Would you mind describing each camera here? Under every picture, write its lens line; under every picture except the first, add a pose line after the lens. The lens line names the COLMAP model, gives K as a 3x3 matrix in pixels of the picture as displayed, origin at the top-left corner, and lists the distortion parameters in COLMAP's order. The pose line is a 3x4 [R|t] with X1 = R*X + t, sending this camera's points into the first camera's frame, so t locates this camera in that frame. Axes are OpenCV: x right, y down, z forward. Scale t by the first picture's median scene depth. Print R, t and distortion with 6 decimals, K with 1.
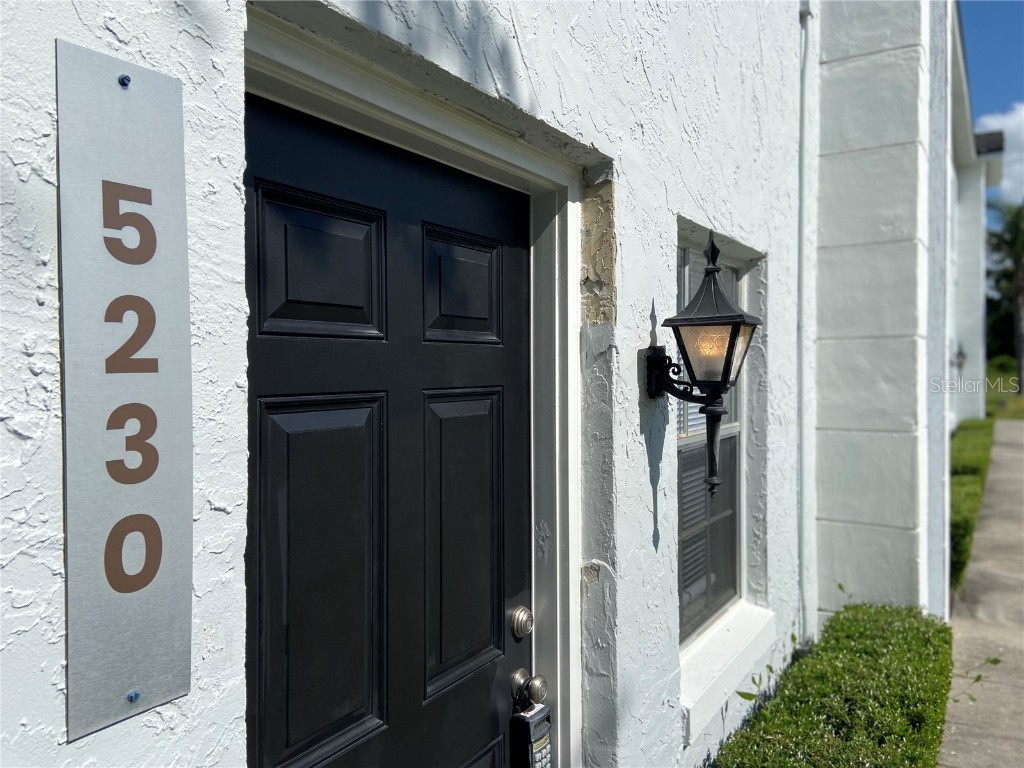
lens RADIAL K [[782.0, 0, 512.0], [0, 782.0, 384.0], [0, 0, 1]] dist [0.060688, -0.002354]
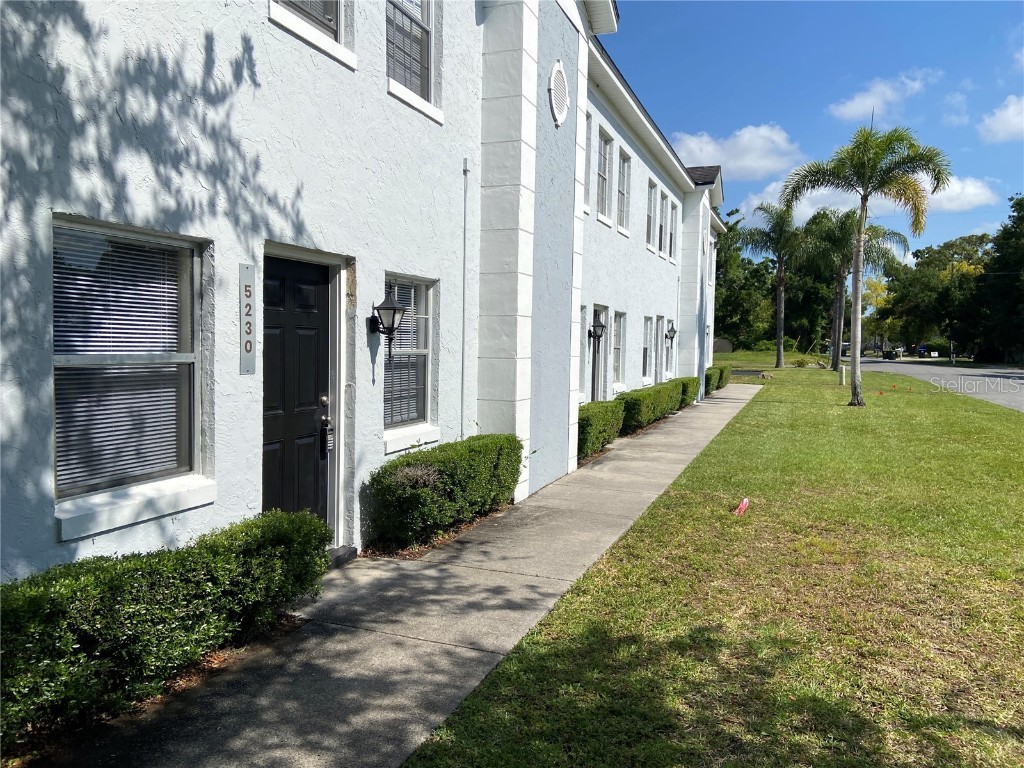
lens RADIAL K [[782.0, 0, 512.0], [0, 782.0, 384.0], [0, 0, 1]] dist [0.060688, -0.002354]
pose [[0.982169, 0.013966, 0.187479, 0.157303], [-0.020884, 0.999170, 0.034976, 0.105322], [-0.186835, -0.038268, 0.981646, -2.233014]]
